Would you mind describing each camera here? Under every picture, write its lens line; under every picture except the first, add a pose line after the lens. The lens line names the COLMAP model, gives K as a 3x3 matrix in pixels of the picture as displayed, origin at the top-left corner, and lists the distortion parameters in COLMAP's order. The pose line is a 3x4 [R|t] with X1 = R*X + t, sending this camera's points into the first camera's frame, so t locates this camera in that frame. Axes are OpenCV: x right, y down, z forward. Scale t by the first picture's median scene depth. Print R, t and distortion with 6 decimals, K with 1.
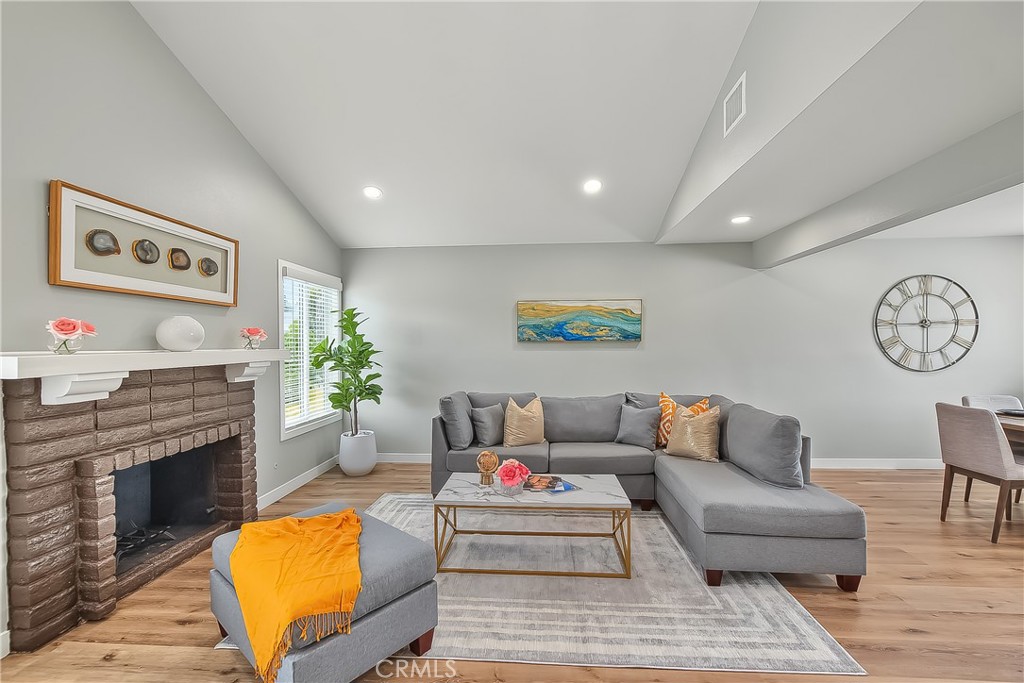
lens RADIAL K [[419.2, 0, 515.2], [0, 419.2, 341.1], [0, 0, 1]] dist [0.003517, -0.001573]
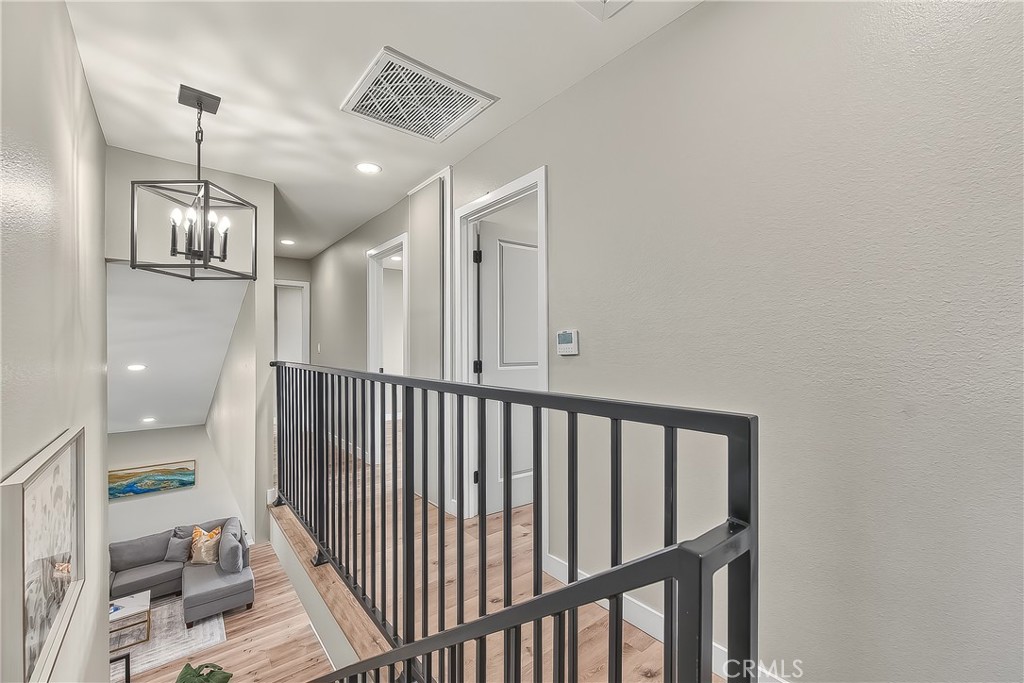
lens RADIAL K [[419.2, 0, 503.0], [0, 419.2, 346.6], [0, 0, 1]] dist [0.003517, -0.001573]
pose [[0.744979, 0.000835, 0.667088, 0.119760], [-0.004563, 0.999982, 0.003845, -0.690781], [-0.667073, -0.005908, 0.744969, -1.301788]]
